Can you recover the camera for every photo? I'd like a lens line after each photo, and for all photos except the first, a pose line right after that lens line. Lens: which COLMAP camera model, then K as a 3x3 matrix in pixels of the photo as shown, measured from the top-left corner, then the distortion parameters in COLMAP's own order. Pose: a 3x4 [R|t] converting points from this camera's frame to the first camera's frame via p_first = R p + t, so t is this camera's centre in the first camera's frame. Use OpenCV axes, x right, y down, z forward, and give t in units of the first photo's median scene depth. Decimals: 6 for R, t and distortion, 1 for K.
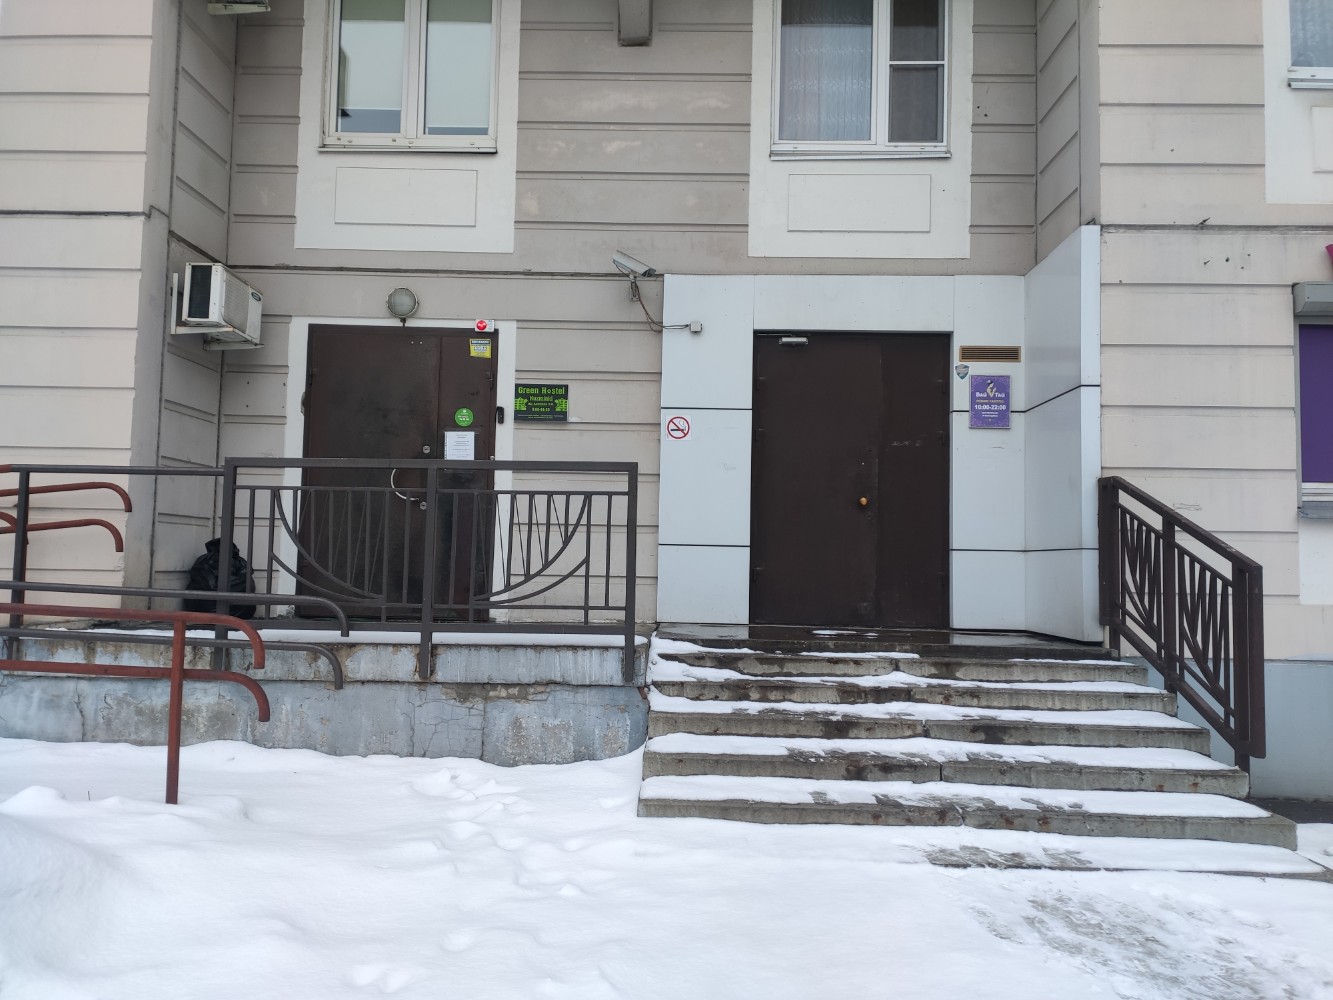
lens RADIAL K [[1012.5, 0, 668.2], [0, 1012.5, 499.7], [0, 0, 1]] dist [0.067628, 0.001751]
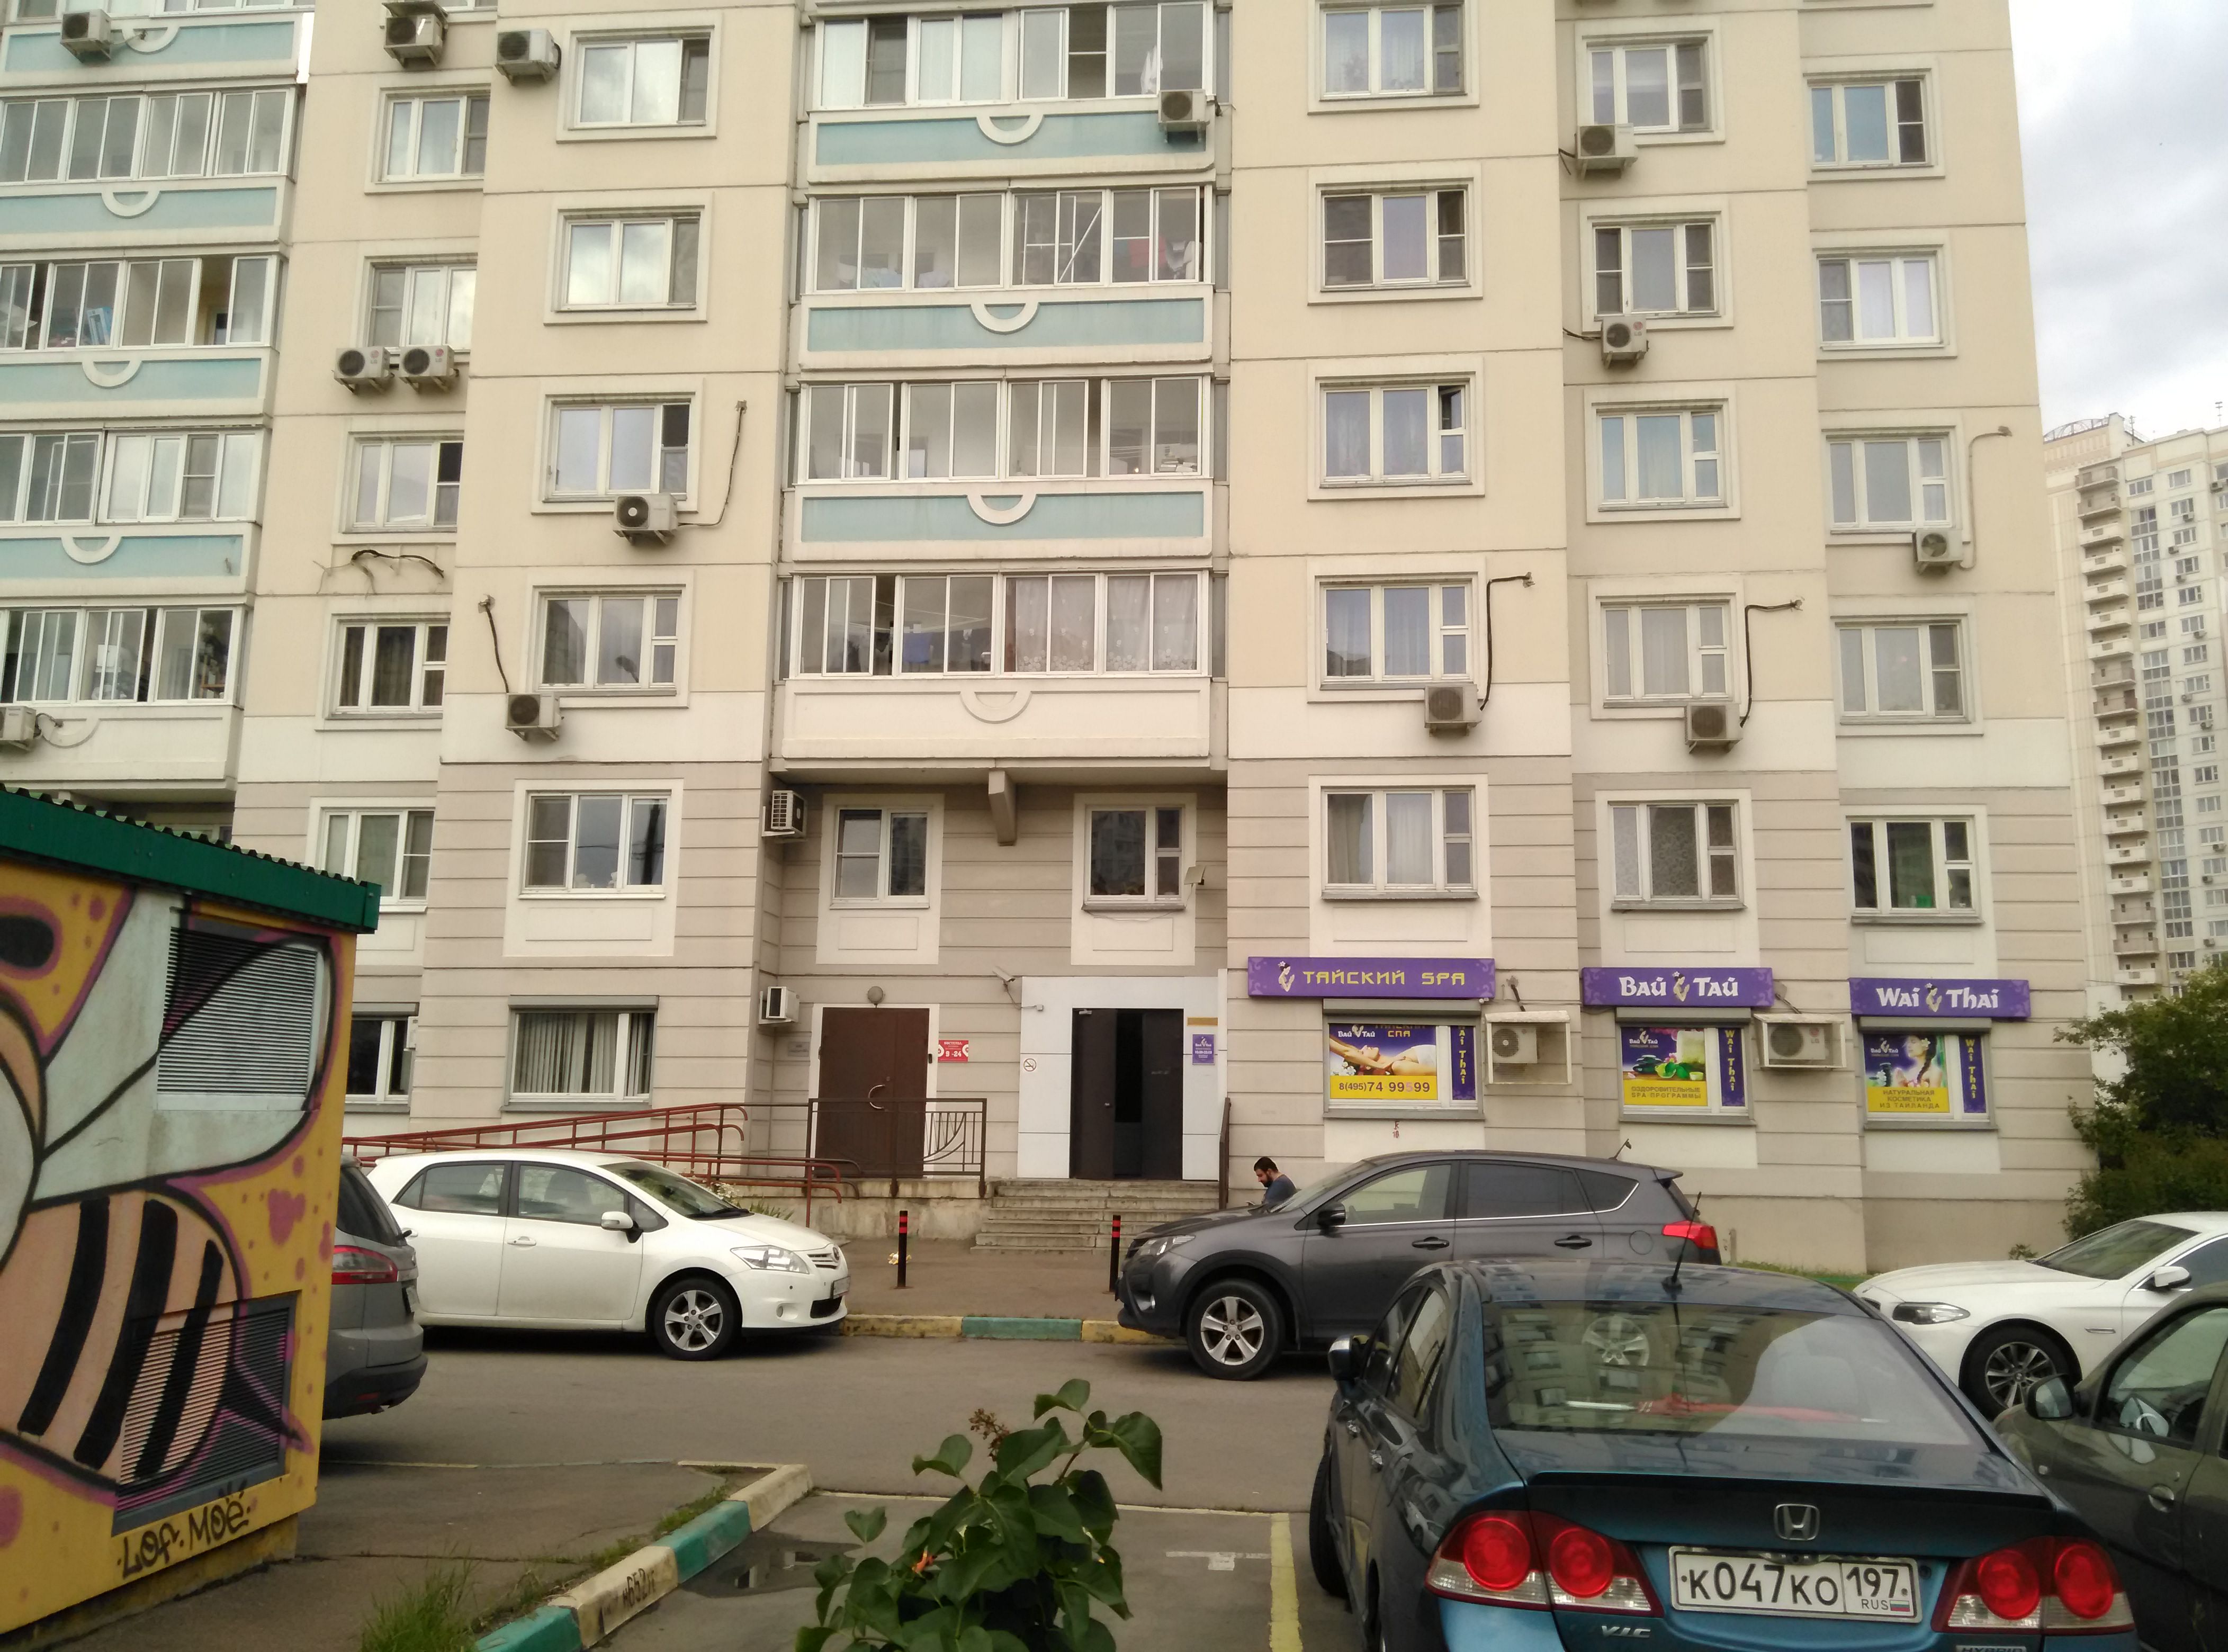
lens RADIAL K [[1789.6, 0, 1115.9], [0, 1789.6, 823.7], [0, 0, 1]] dist [0.031220, -0.005589]
pose [[0.996425, -0.024387, -0.080885, 0.421301], [0.015142, 0.993479, -0.113005, -0.134175], [0.083114, 0.111376, 0.990297, -2.119340]]
